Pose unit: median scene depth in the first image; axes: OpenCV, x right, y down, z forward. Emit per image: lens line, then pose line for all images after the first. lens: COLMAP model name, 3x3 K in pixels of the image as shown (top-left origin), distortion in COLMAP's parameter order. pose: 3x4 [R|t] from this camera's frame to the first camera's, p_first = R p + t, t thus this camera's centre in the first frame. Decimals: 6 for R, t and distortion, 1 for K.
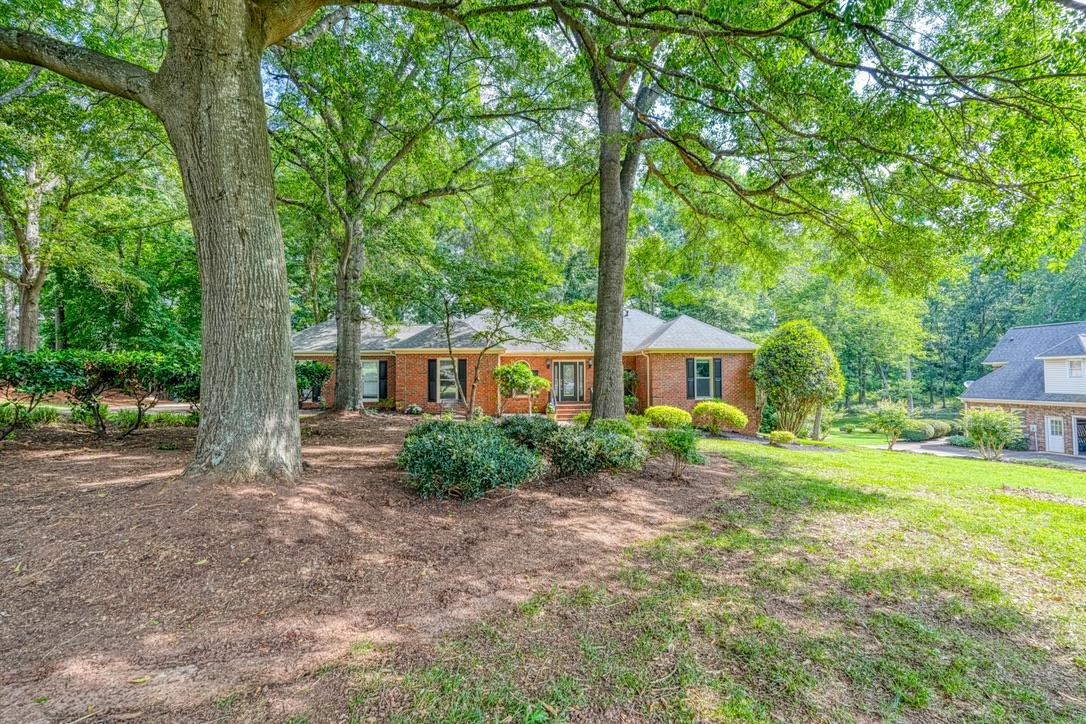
lens RADIAL K [[476.0, 0, 544.4], [0, 476.0, 361.5], [0, 0, 1]] dist [0.002328, 0.000267]
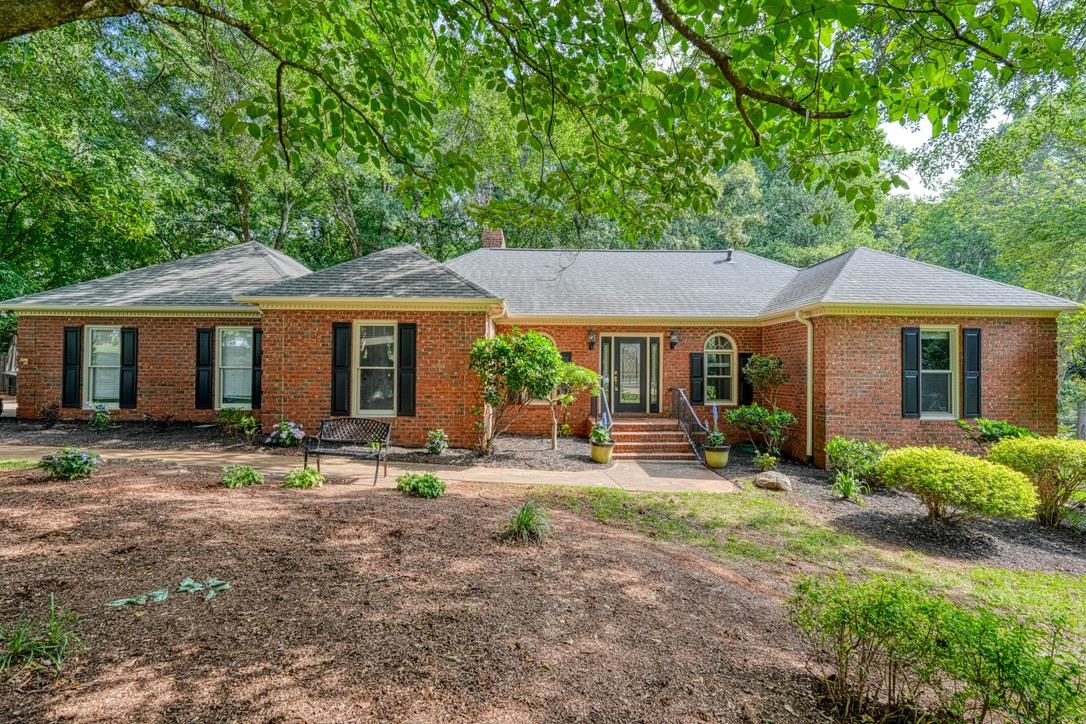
lens RADIAL K [[476.0, 0, 544.4], [0, 476.0, 361.5], [0, 0, 1]] dist [0.002328, 0.000267]
pose [[0.998229, 0.012637, -0.058137, -0.013560], [-0.011624, 0.999775, 0.017732, 0.021225], [0.058348, -0.017025, 0.998151, 0.526408]]
